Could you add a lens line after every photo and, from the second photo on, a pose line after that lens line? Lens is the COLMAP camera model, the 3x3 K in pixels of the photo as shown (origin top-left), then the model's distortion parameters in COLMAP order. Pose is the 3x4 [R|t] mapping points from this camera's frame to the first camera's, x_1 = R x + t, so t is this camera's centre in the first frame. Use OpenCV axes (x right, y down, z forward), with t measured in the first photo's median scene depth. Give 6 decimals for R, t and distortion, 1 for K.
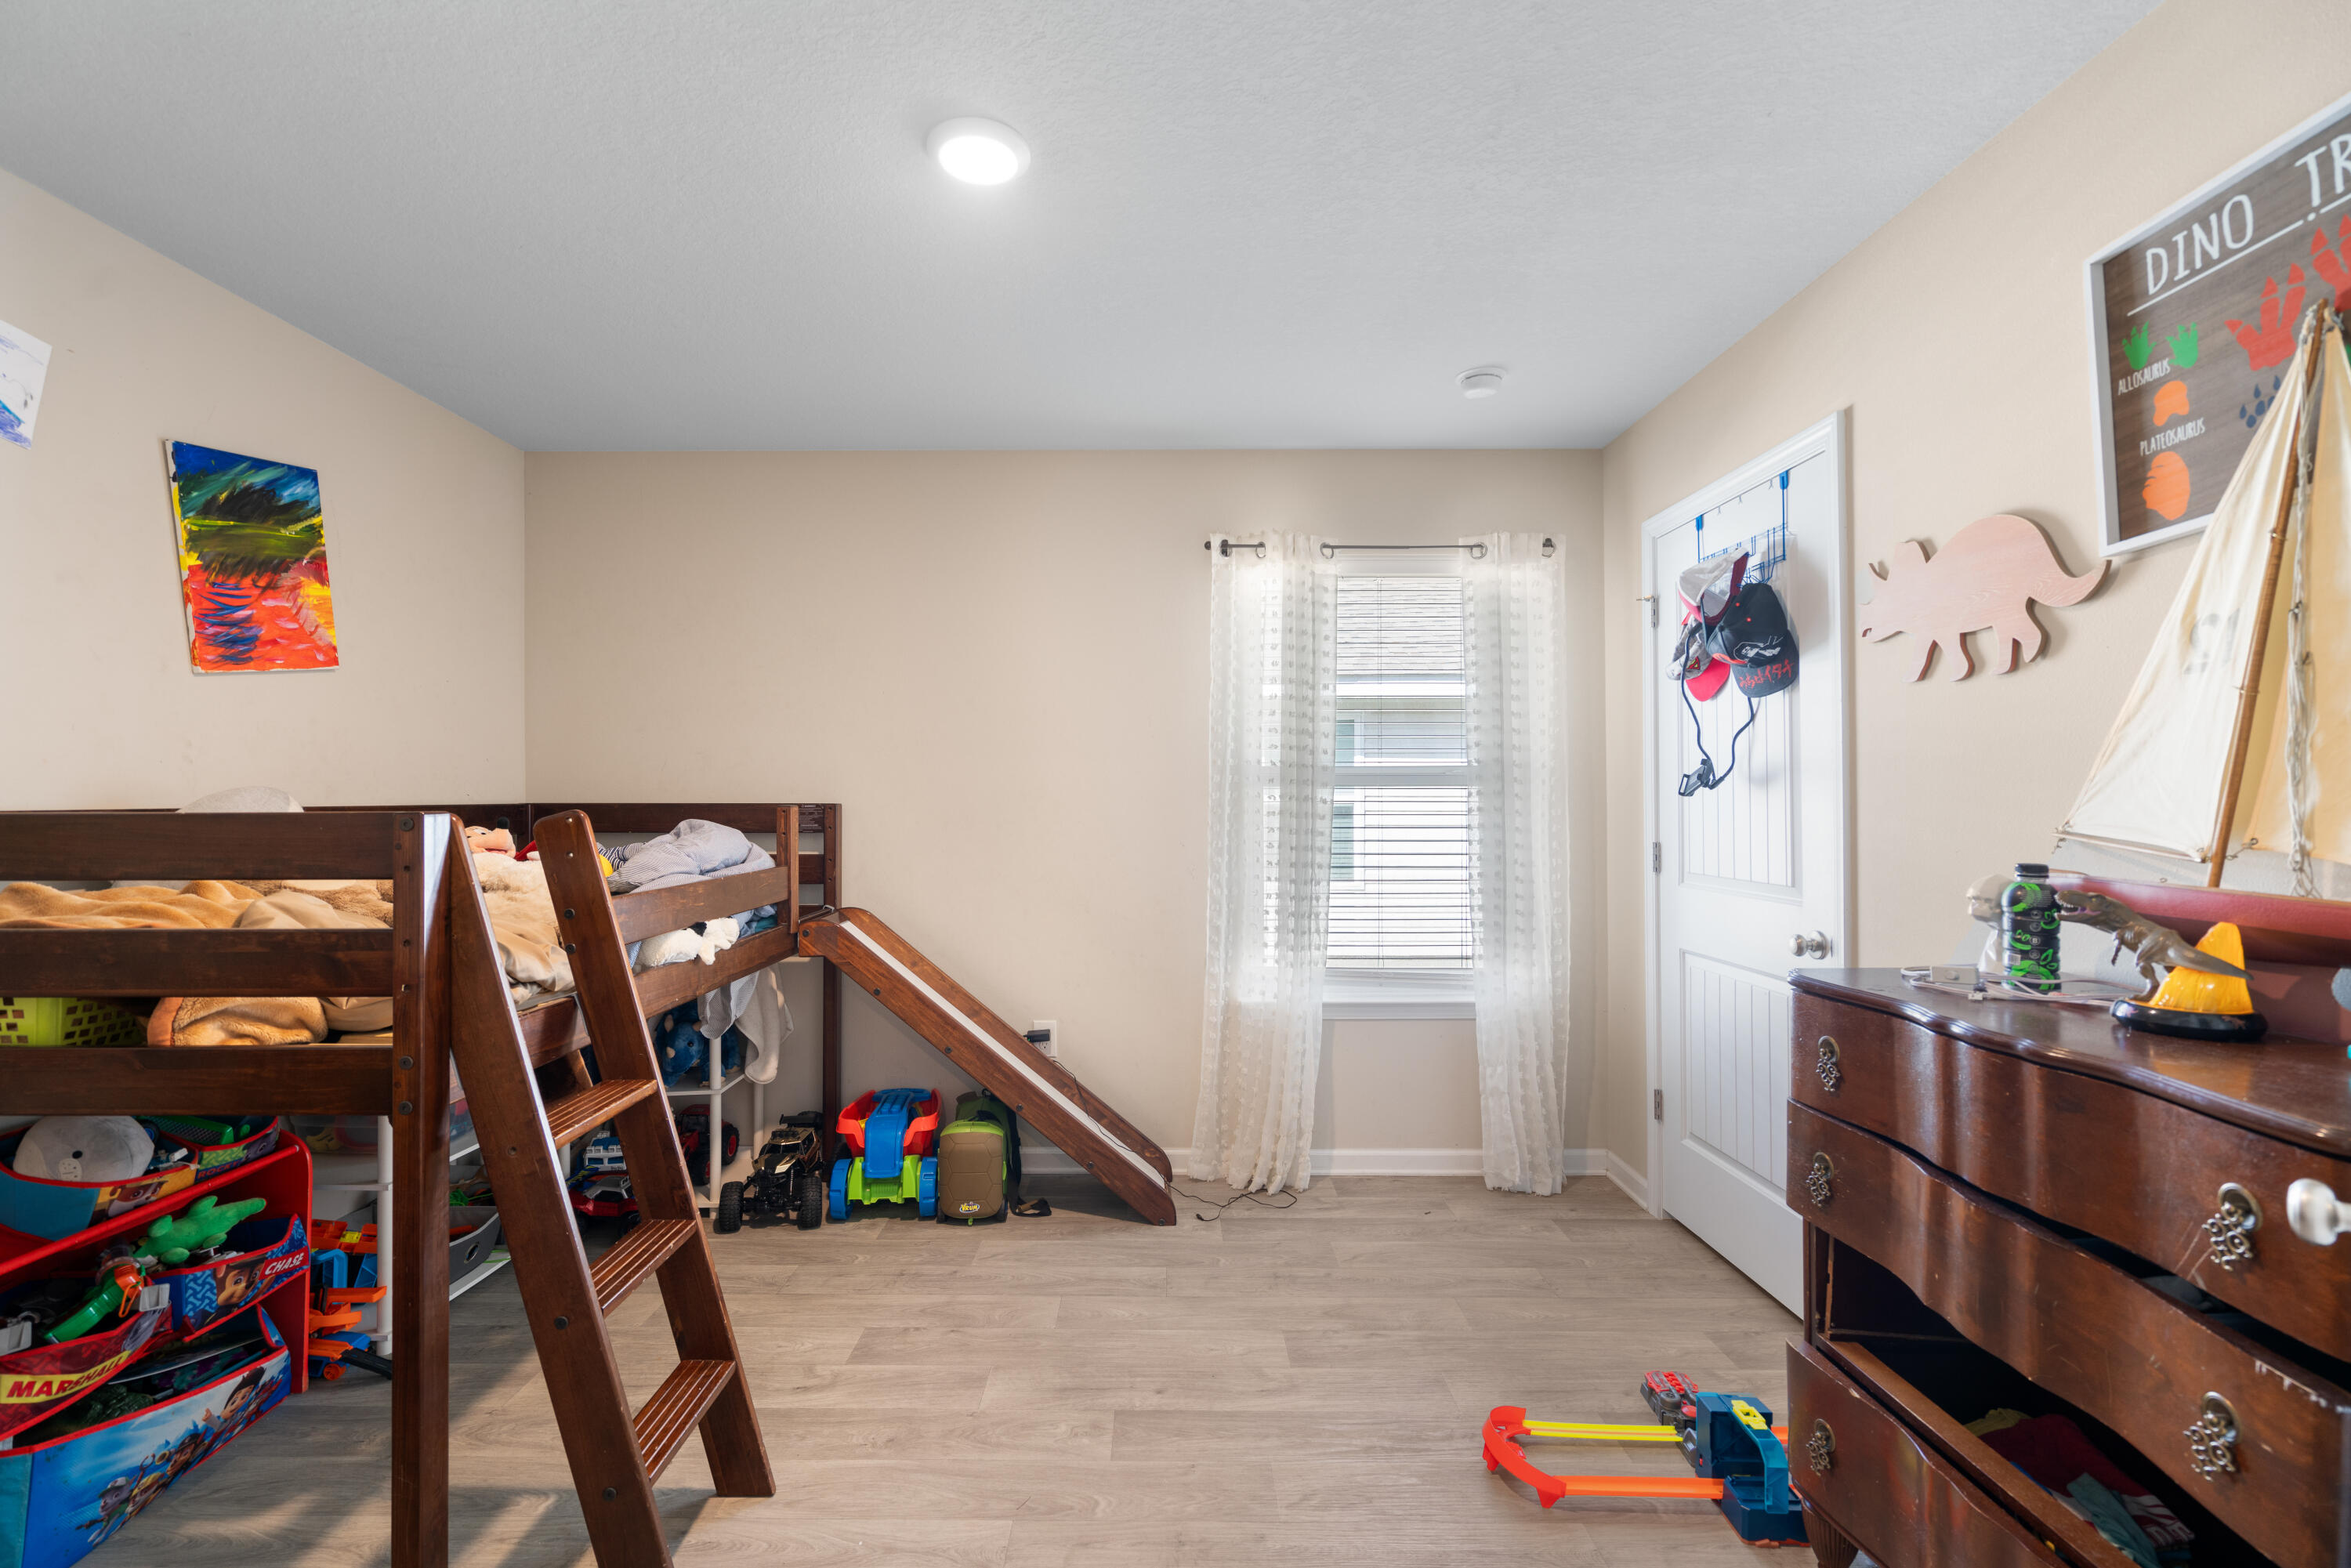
lens RADIAL K [[1044.1, 0, 1174.1], [0, 1044.1, 796.2], [0, 0, 1]] dist [-0.001459, 0.000241]
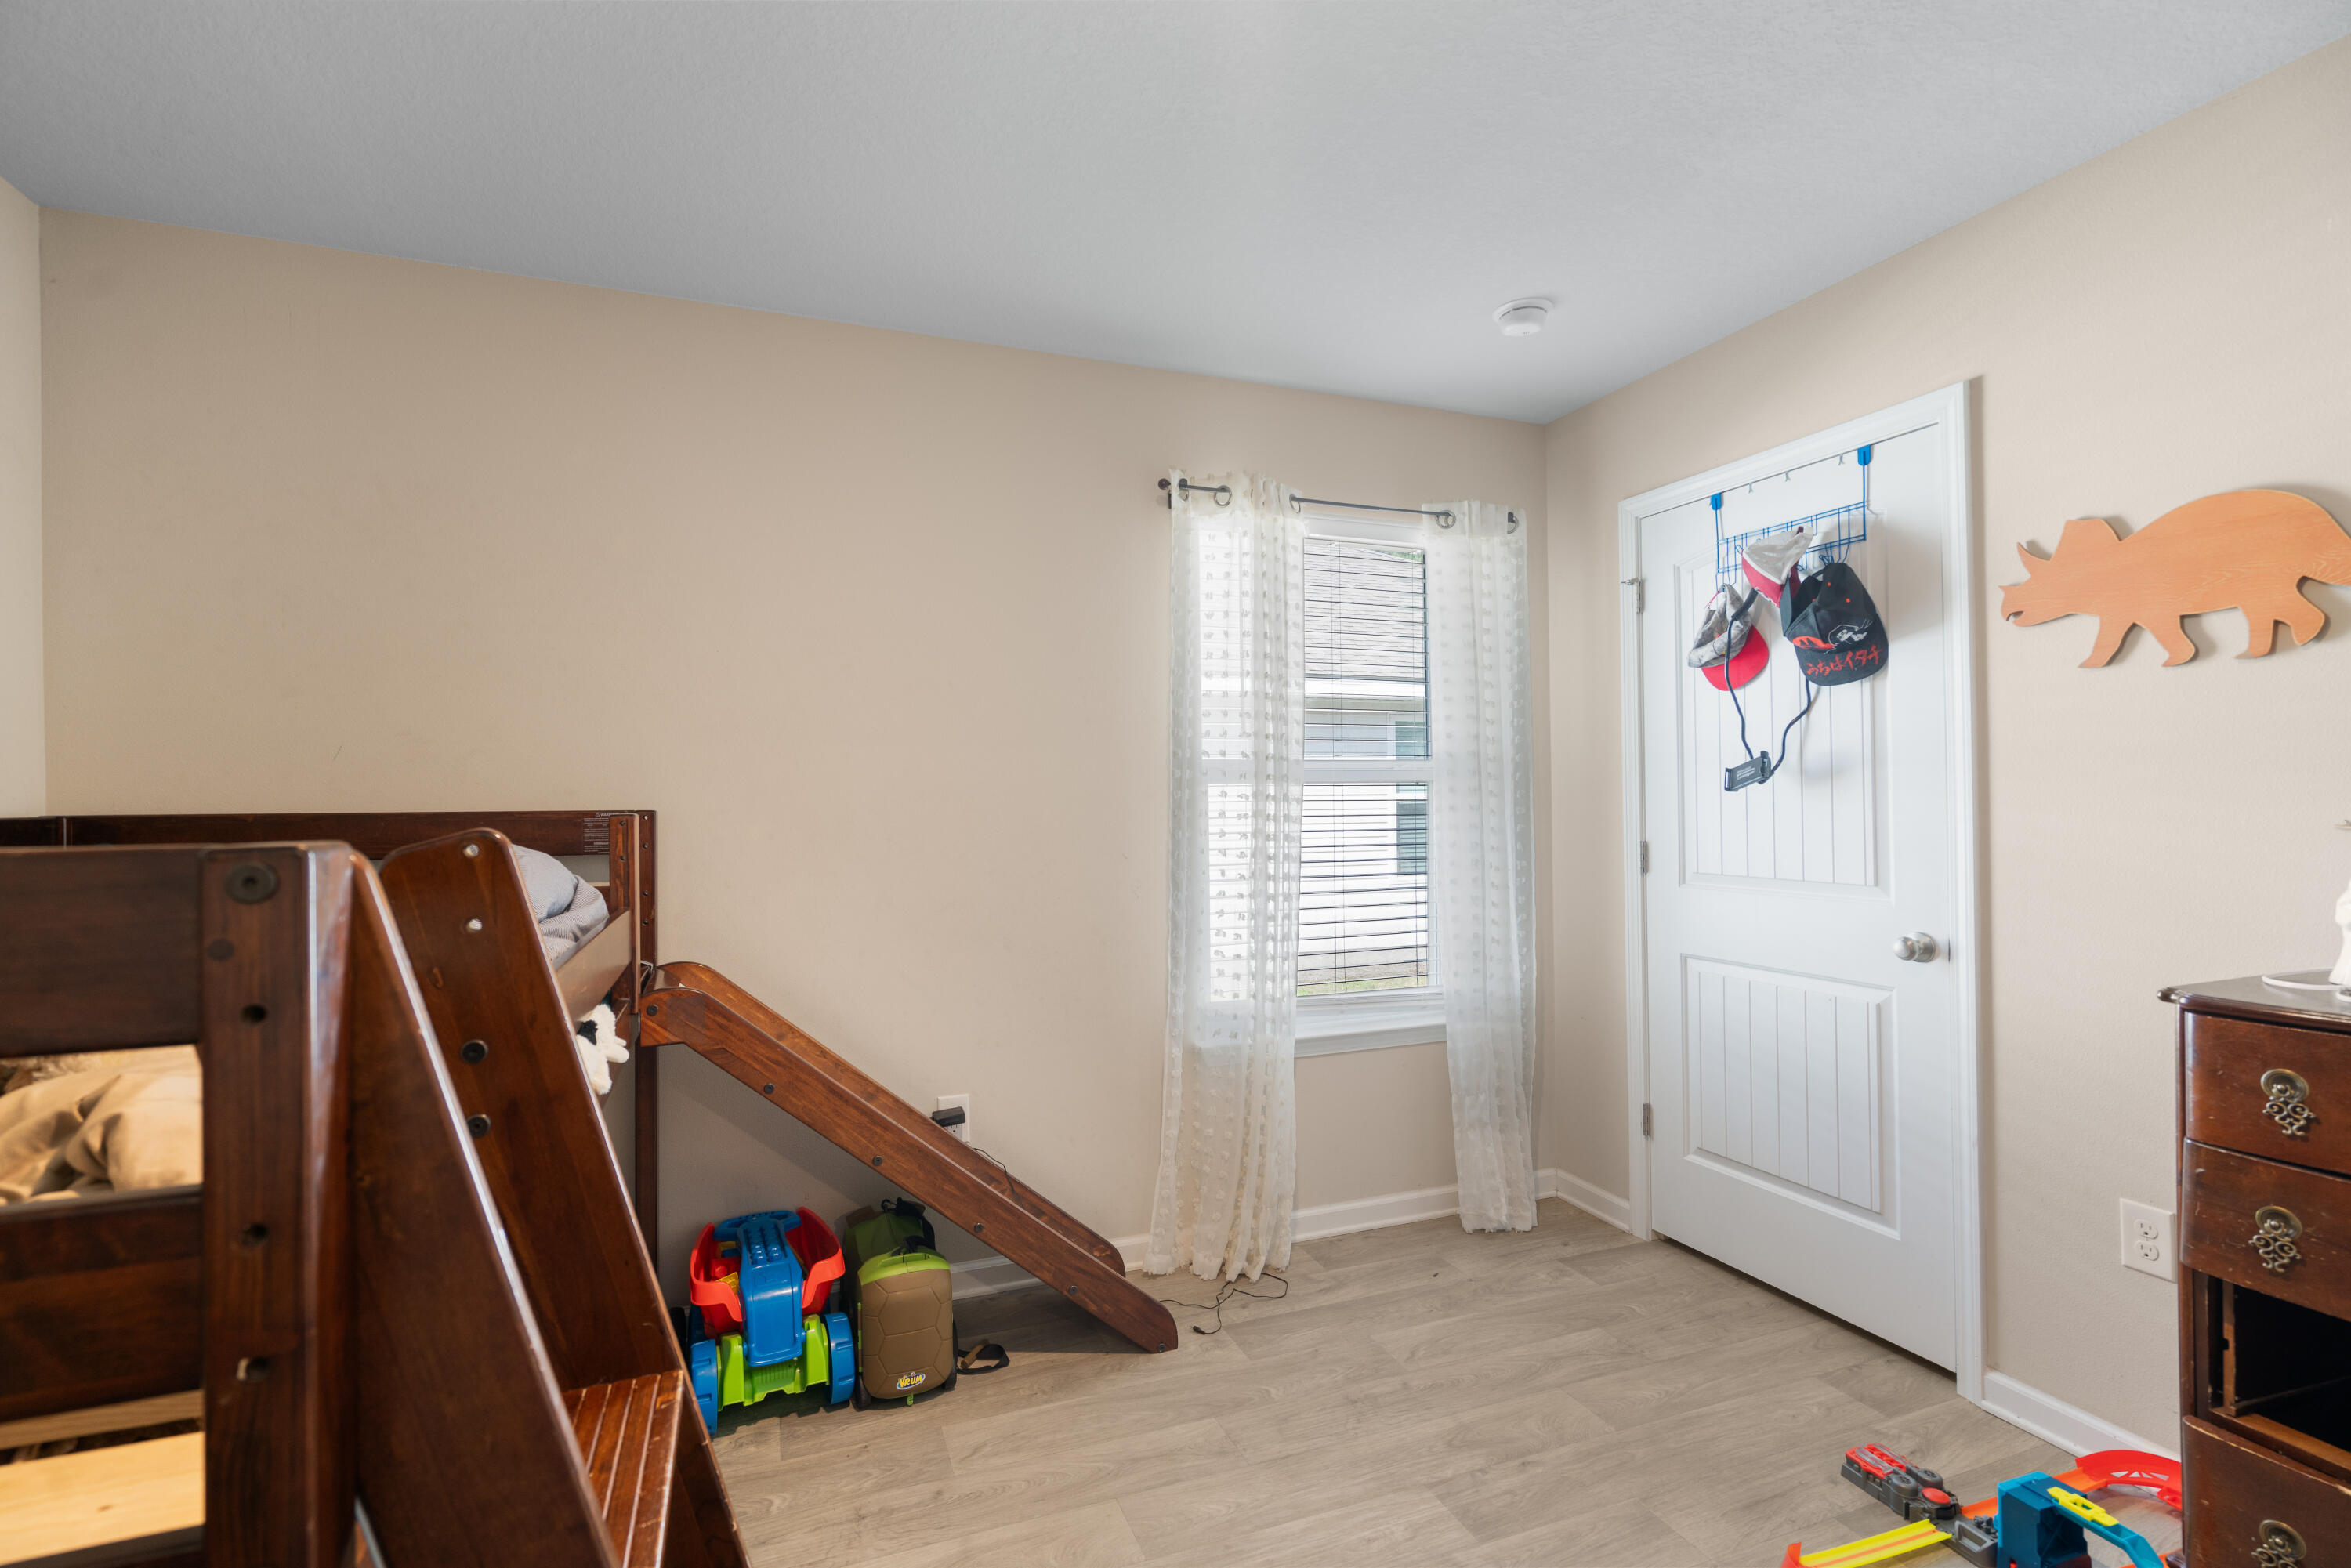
lens RADIAL K [[1044.1, 0, 1174.1], [0, 1044.1, 796.2], [0, 0, 1]] dist [-0.001459, 0.000241]
pose [[0.936757, -0.007010, 0.349911, -0.271202], [0.007511, 0.999972, -0.000073, 0.000590], [-0.349901, 0.002697, 0.936783, 0.273933]]
